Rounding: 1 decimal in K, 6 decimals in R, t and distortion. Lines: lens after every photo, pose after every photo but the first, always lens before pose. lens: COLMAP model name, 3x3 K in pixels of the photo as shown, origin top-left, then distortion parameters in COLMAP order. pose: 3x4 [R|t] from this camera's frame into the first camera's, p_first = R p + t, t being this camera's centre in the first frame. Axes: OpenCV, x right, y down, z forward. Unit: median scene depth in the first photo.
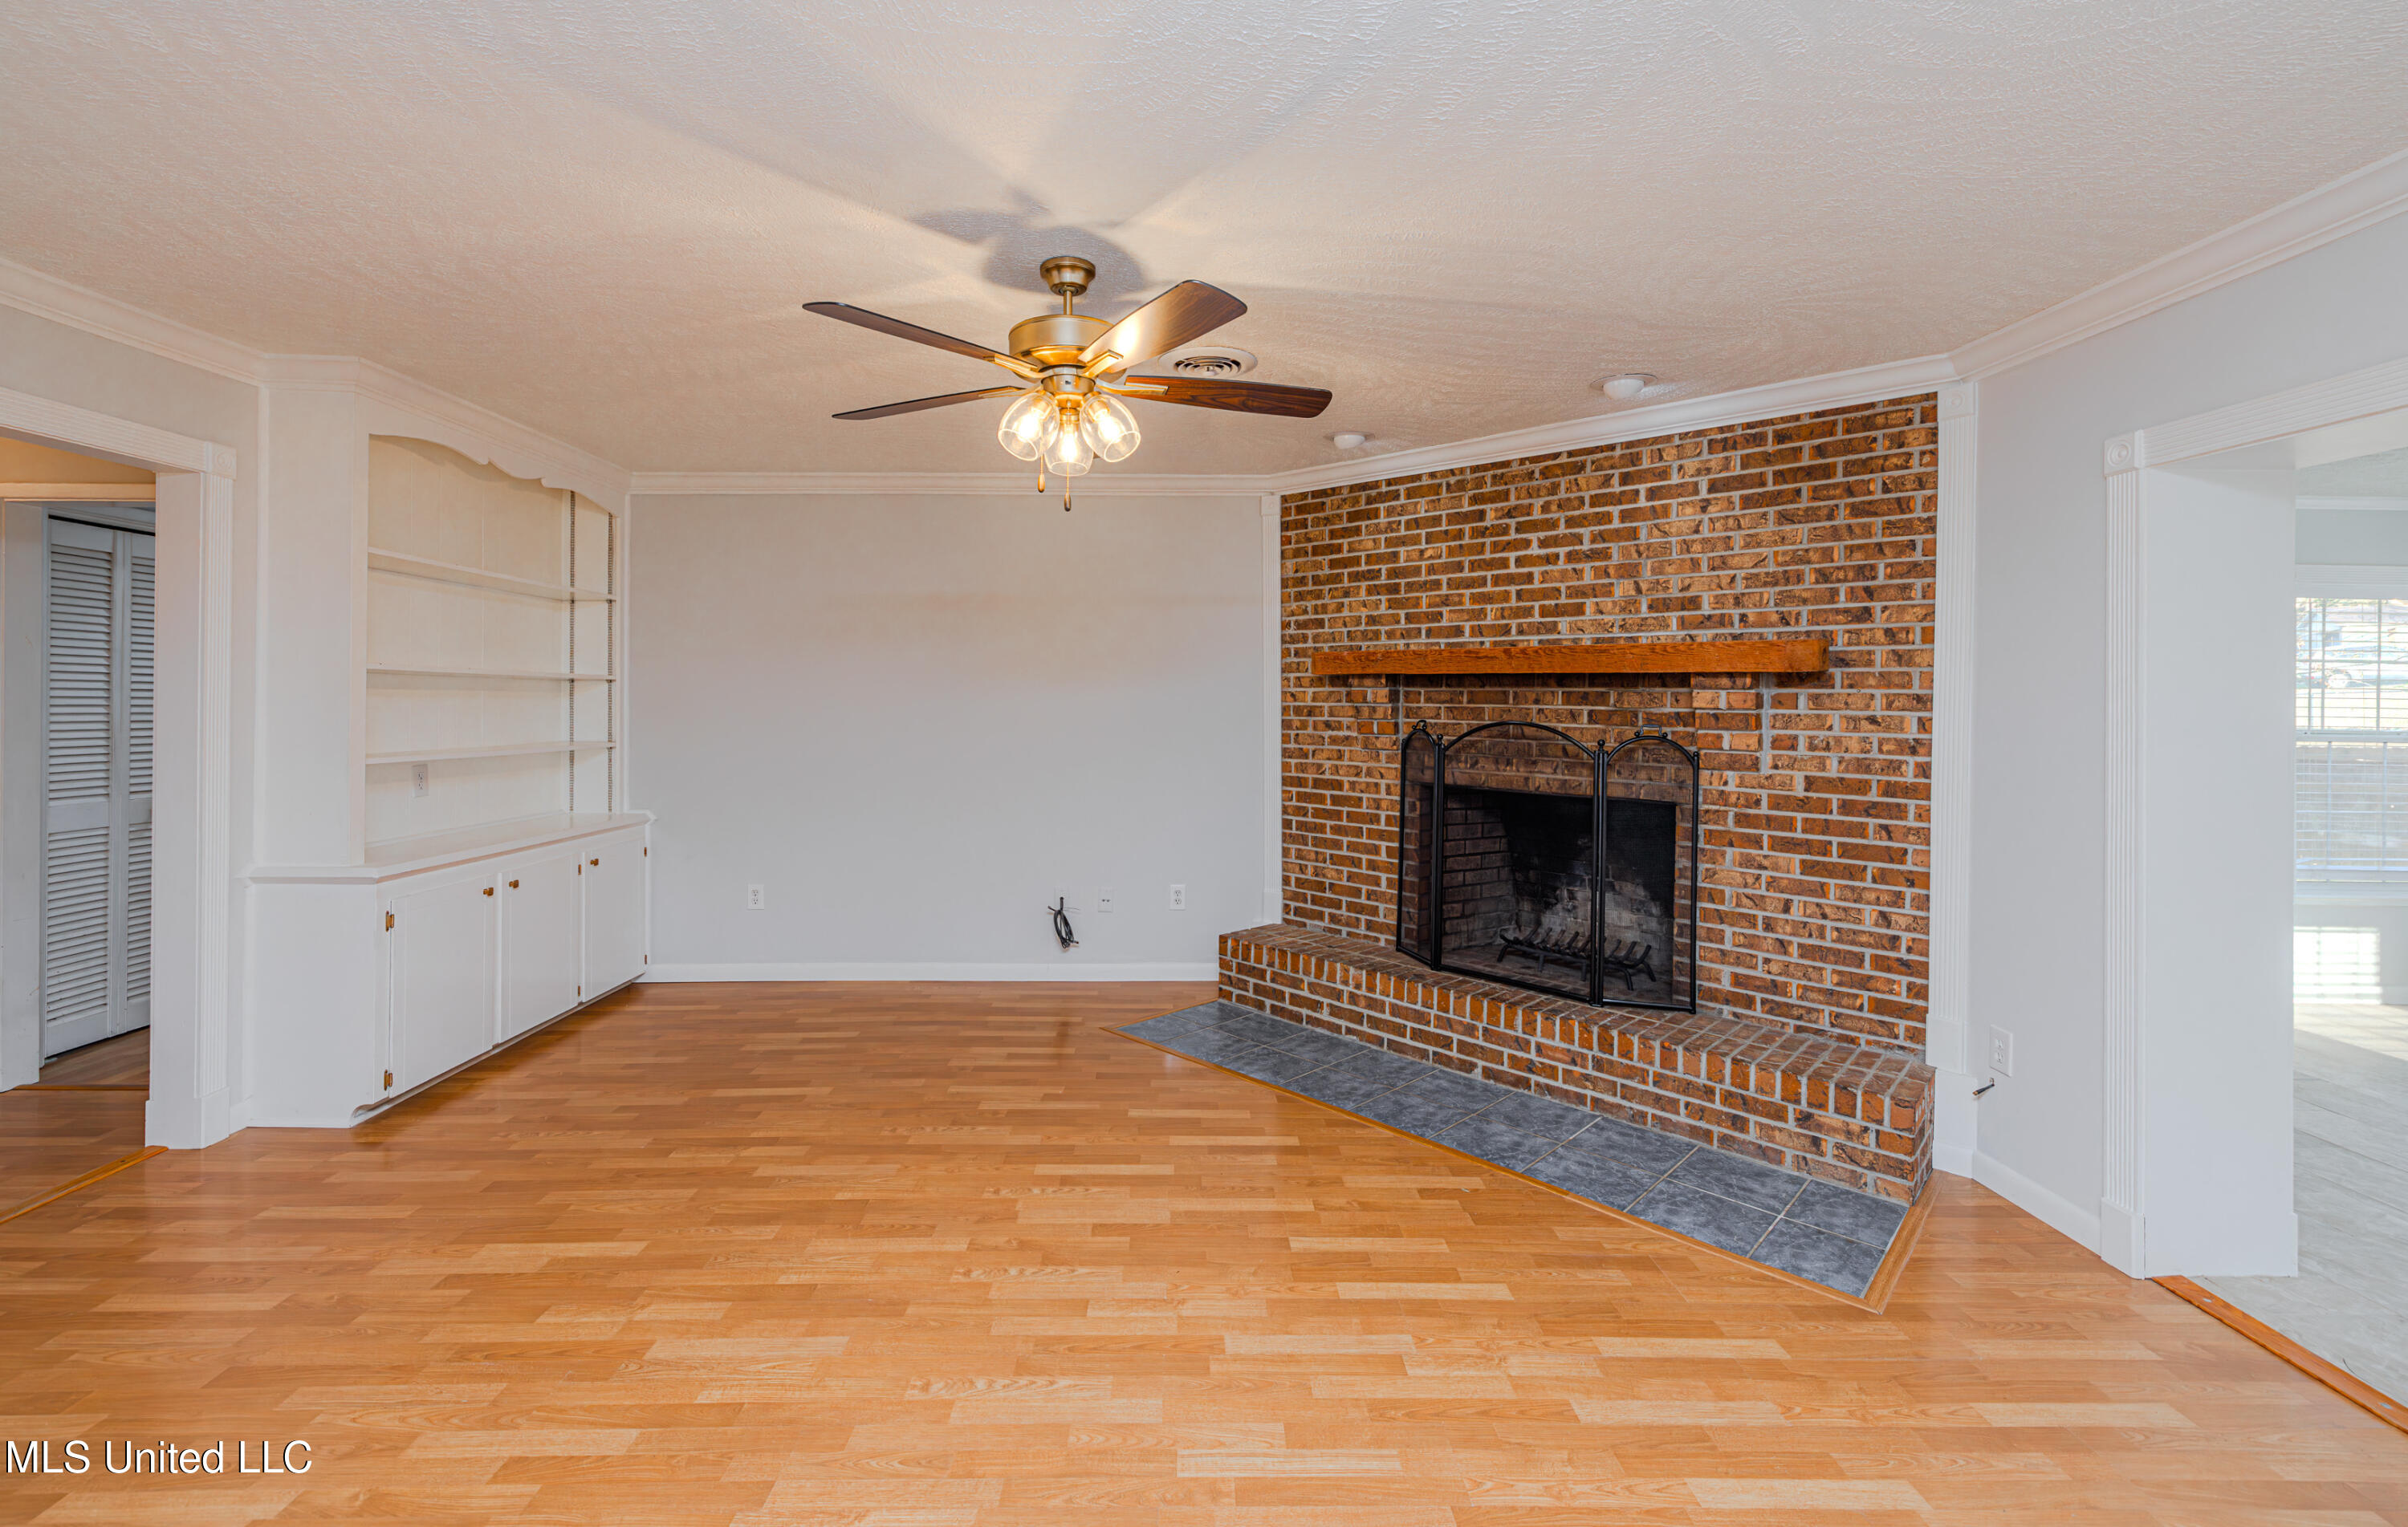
lens RADIAL K [[1028.6, 0, 1180.1], [0, 1028.6, 698.6], [0, 0, 1]] dist [-0.000595, 0.000644]
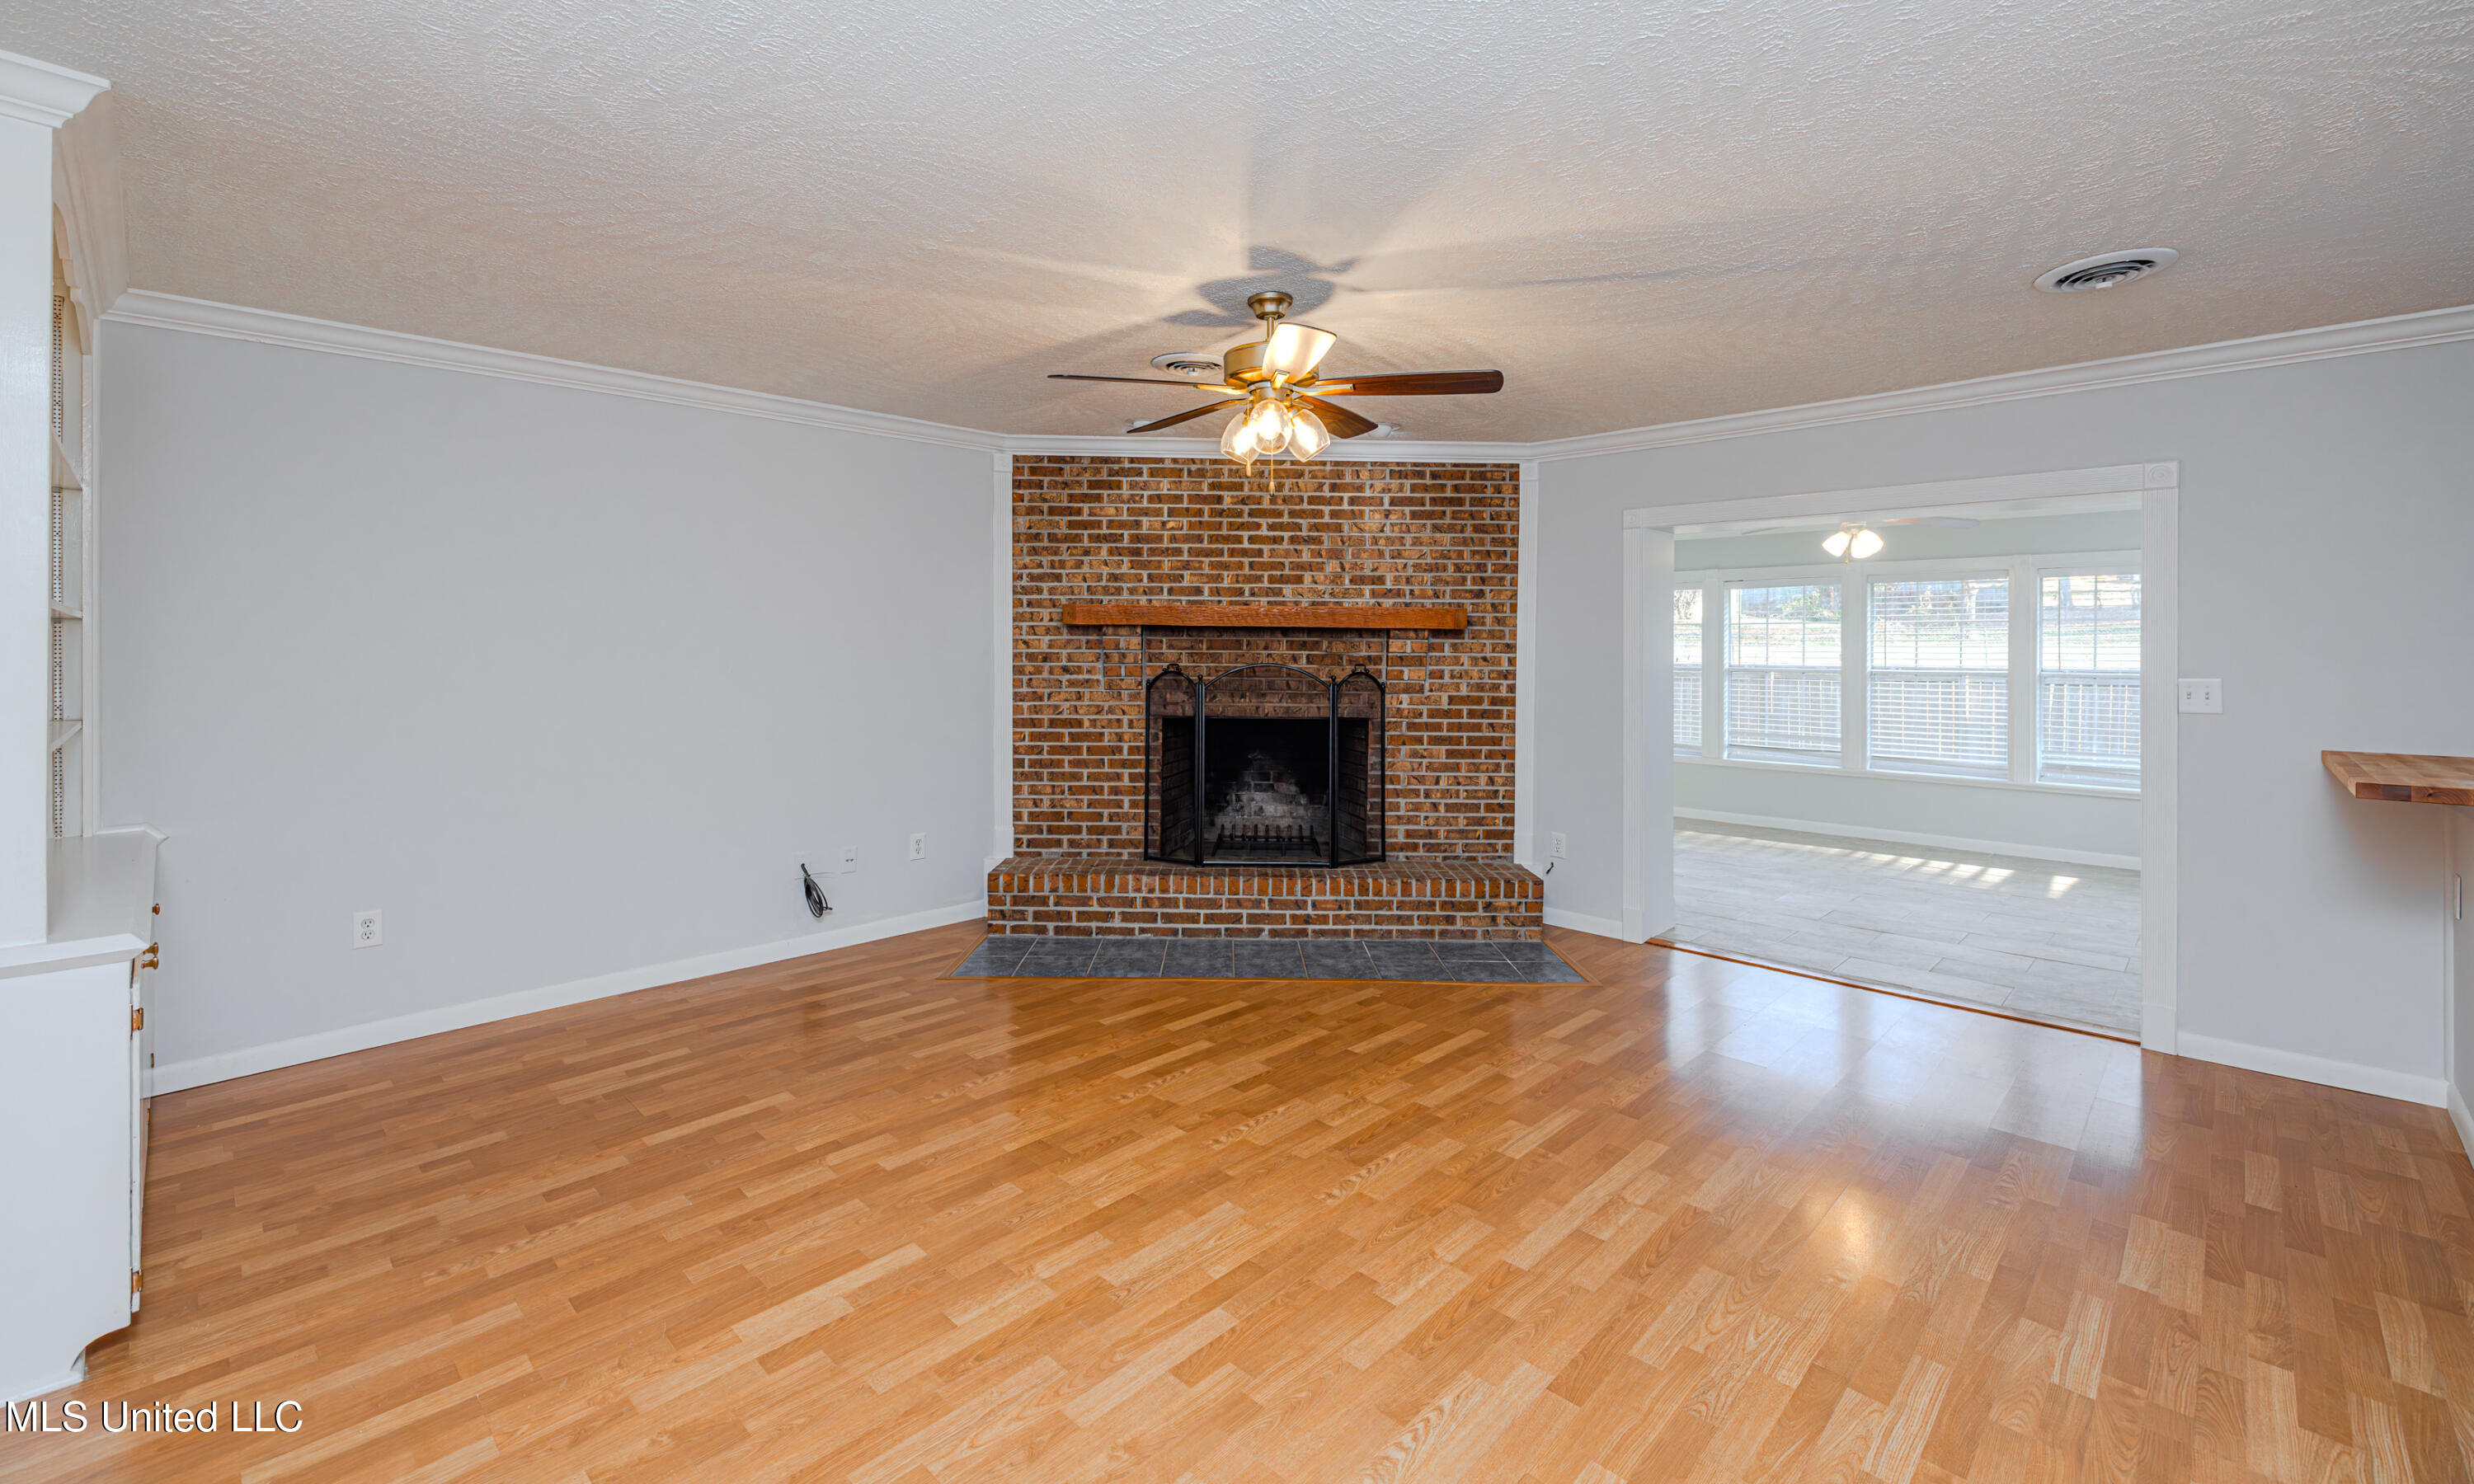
lens RADIAL K [[1056.0, 0, 1223.1], [0, 1056.0, 644.4], [0, 0, 1]] dist [0.002183, -0.000138]
pose [[0.707630, -0.002070, 0.706580, -0.659547], [0.000068, 0.999996, 0.002862, -0.005888], [-0.706583, -0.001977, 0.707627, 0.092730]]
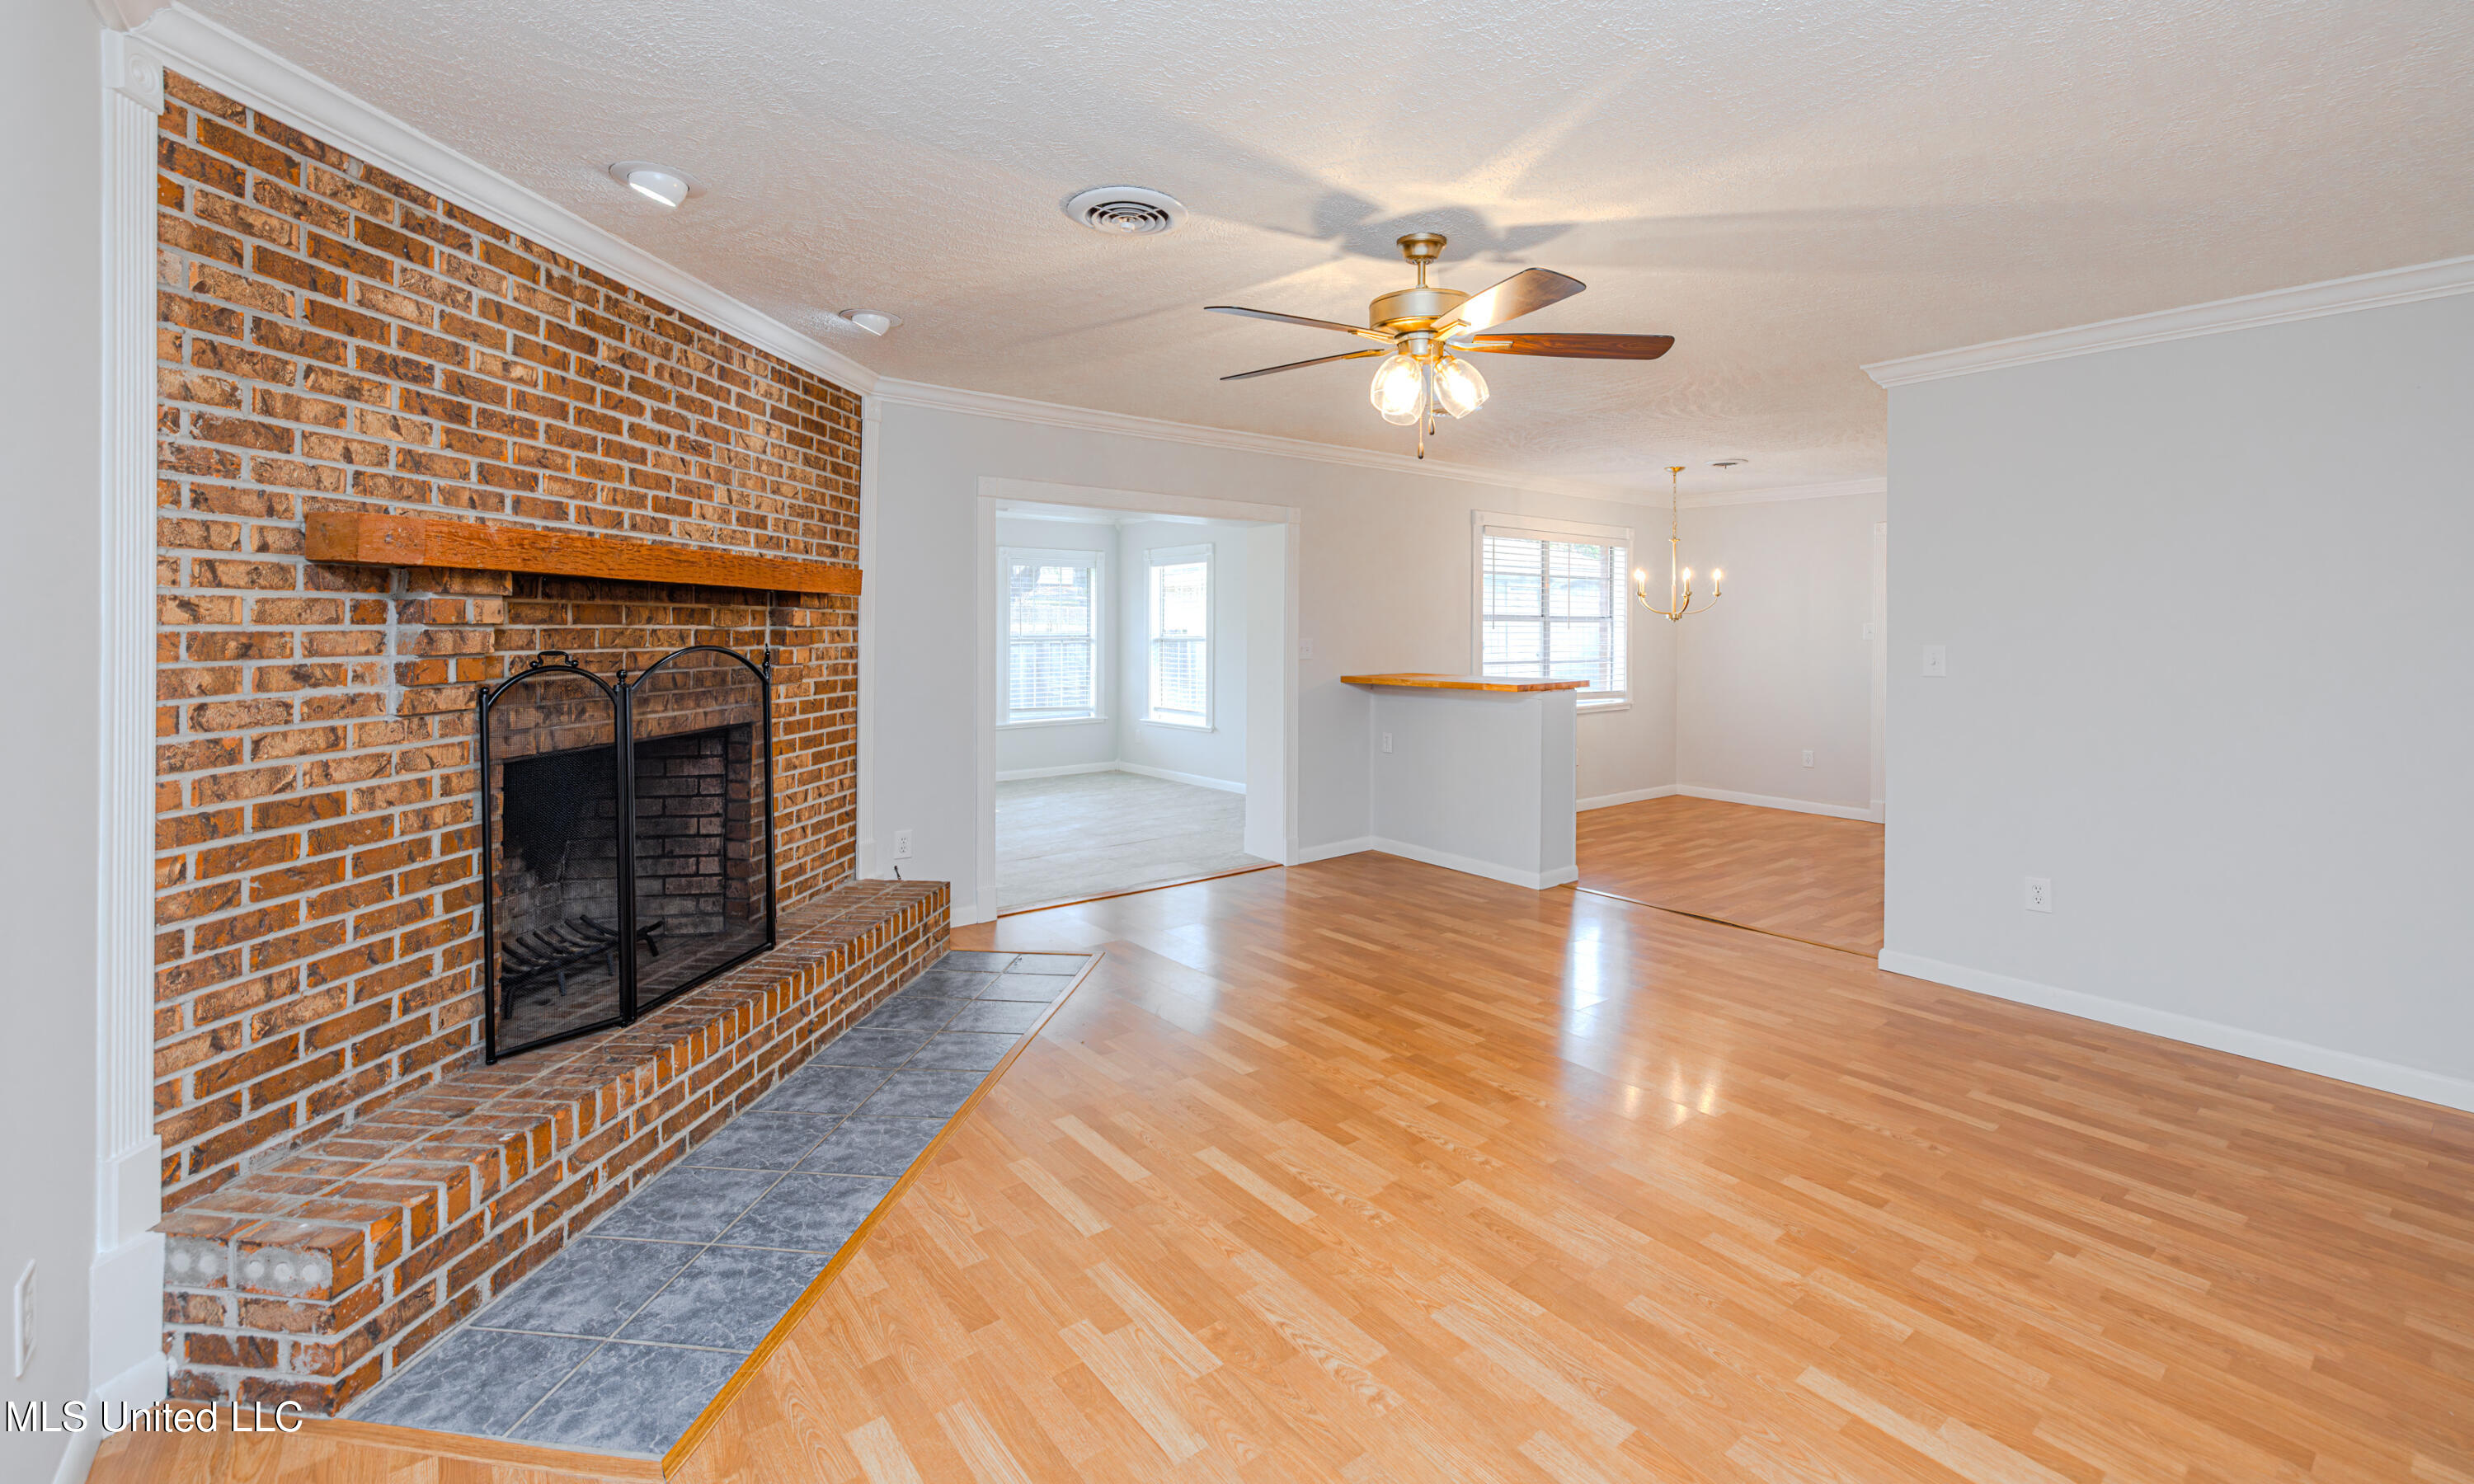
lens RADIAL K [[1056.0, 0, 1252.8], [0, 1056.0, 628.7], [0, 0, 1]] dist [0.002183, -0.000138]
pose [[-0.630430, -0.015807, 0.776086, -0.565795], [-0.011246, 0.999874, 0.011230, -0.004850], [-0.776165, -0.001648, -0.630528, 1.184569]]
